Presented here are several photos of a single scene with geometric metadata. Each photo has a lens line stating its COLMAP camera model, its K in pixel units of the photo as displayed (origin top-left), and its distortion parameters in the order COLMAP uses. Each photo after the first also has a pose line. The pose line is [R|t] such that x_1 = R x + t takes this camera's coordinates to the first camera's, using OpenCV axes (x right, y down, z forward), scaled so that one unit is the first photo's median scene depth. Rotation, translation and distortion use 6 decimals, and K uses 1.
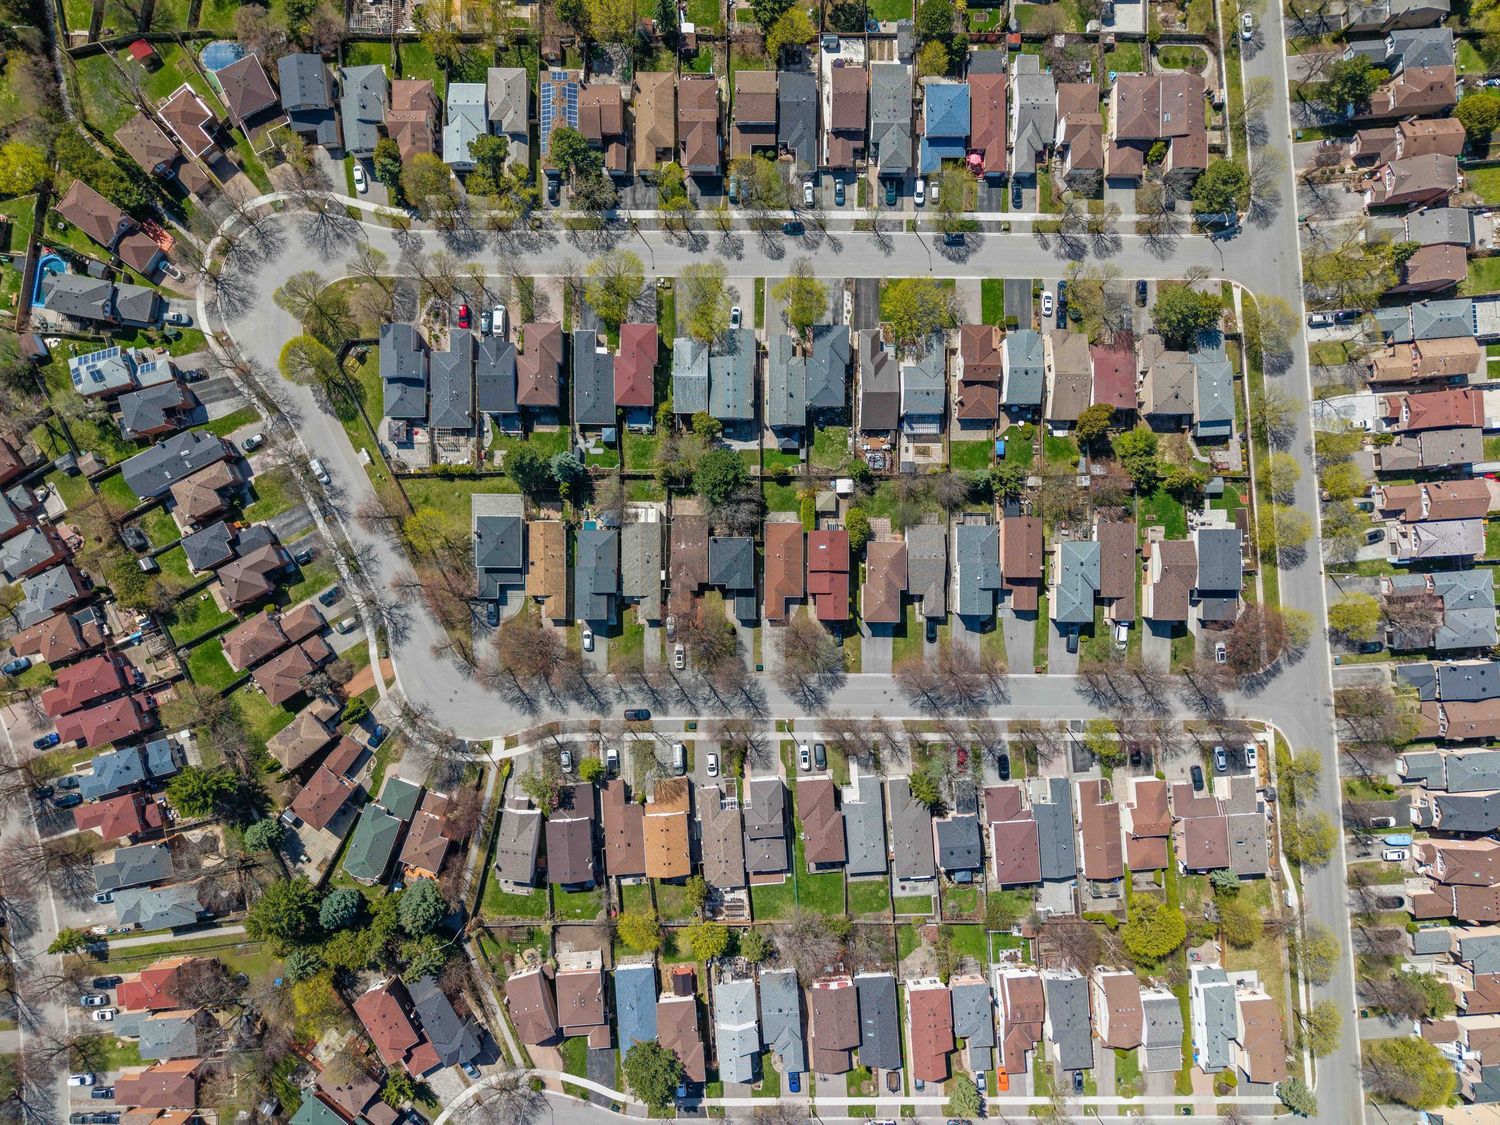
lens RADIAL K [[1016.3, 0, 753.1], [0, 1016.3, 556.8], [0, 0, 1]] dist [-0.001734, -0.001775]
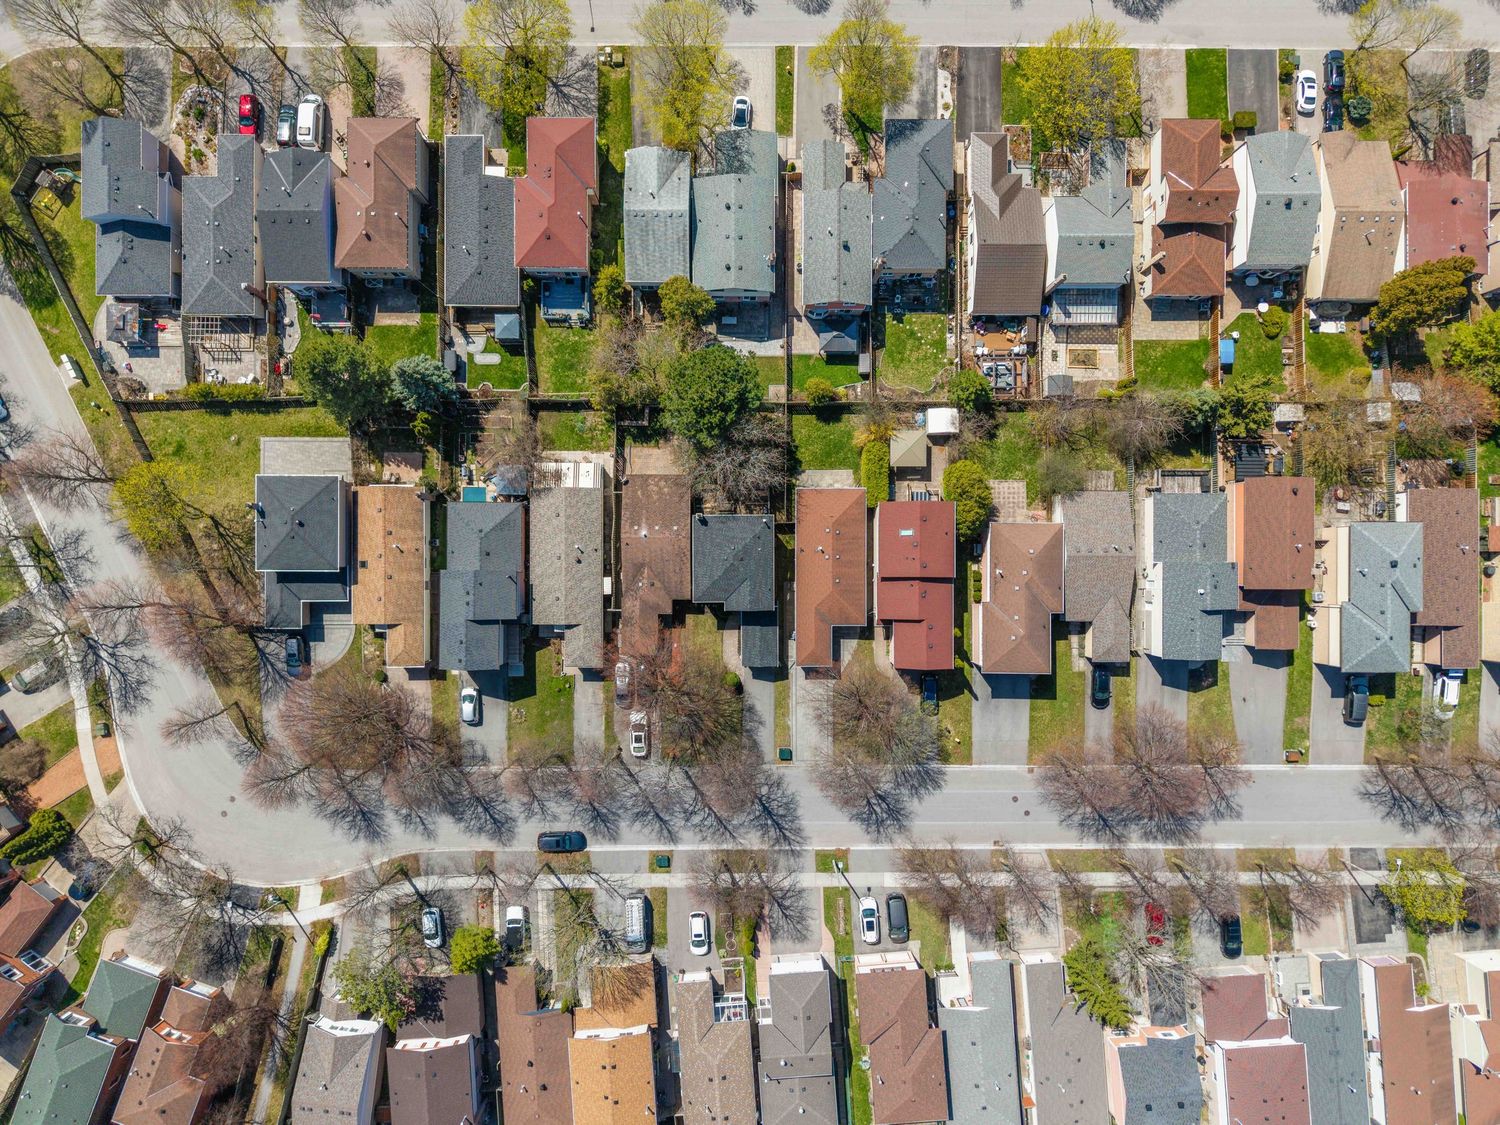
lens RADIAL K [[1016.3, 0, 747.2], [0, 1016.3, 565.7], [0, 0, 1]] dist [-0.001734, -0.001775]
pose [[0.999925, -0.001040, -0.012211, -0.007622], [0.001180, 0.999933, 0.011536, 0.001114], [0.012198, -0.011549, 0.999859, 0.453723]]
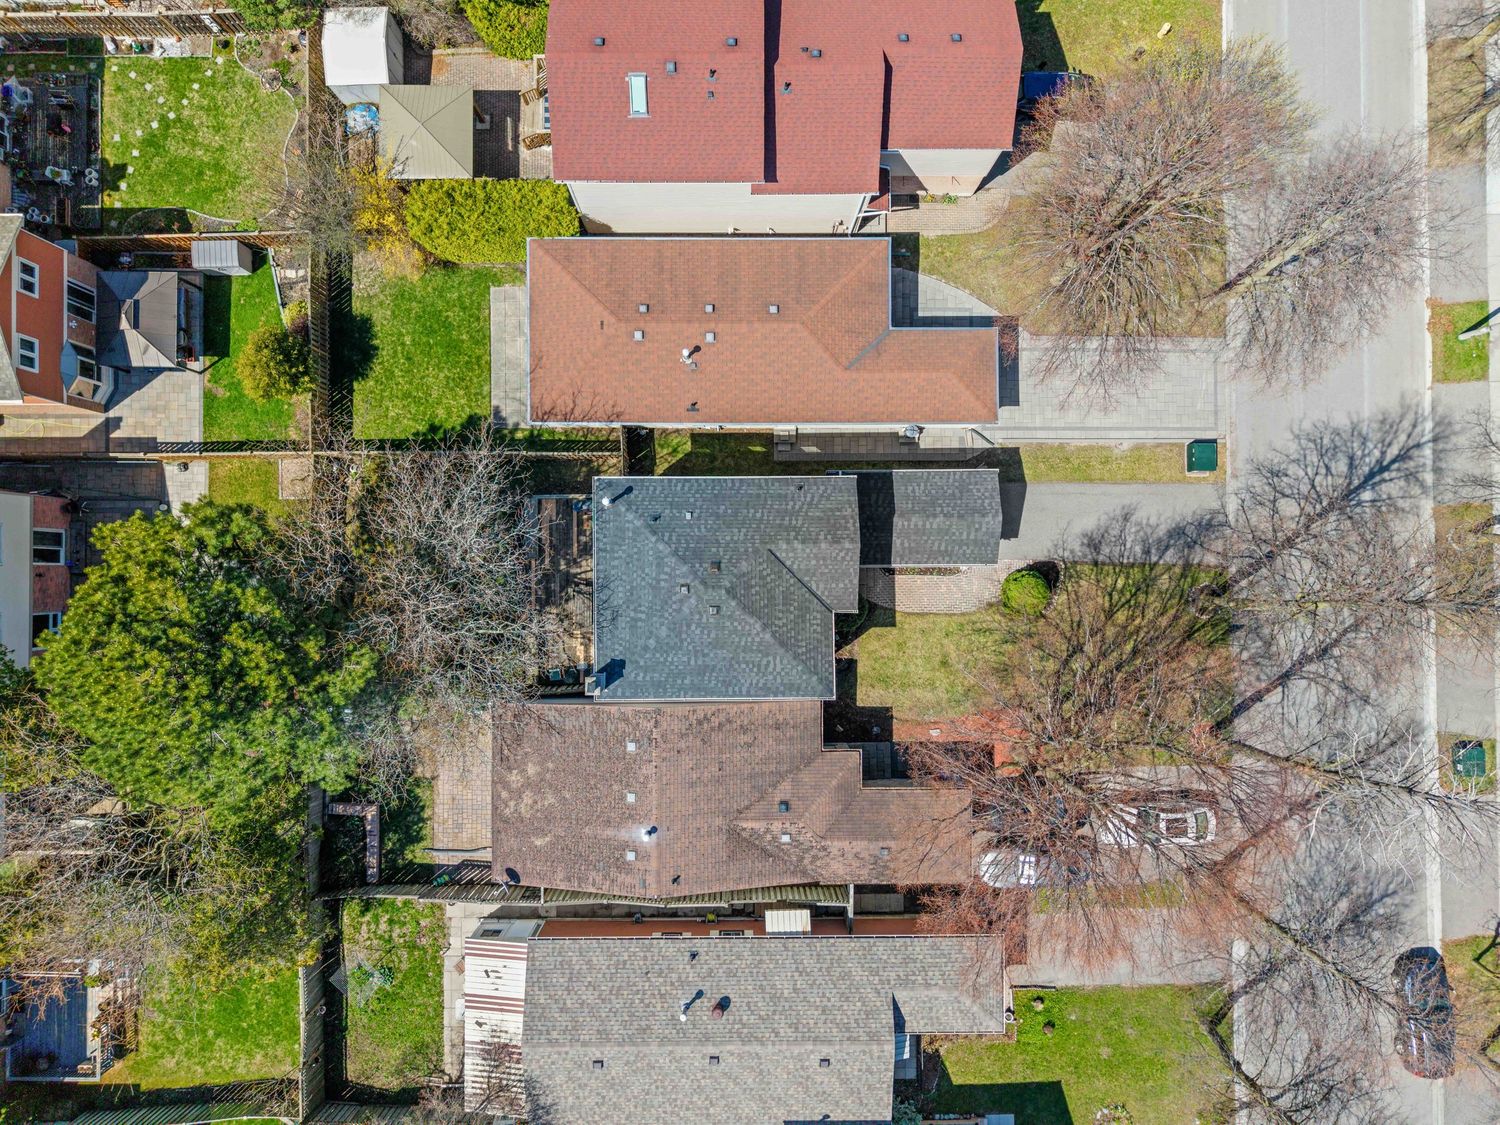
lens RADIAL K [[1016.3, 0, 752.3], [0, 1016.3, 560.5], [0, 0, 1]] dist [-0.001734, -0.001775]
pose [[-0.004326, -0.999959, -0.007955, -0.014400], [0.999572, -0.004554, 0.028903, 0.005108], [-0.028938, -0.007827, 0.999551, 0.783737]]
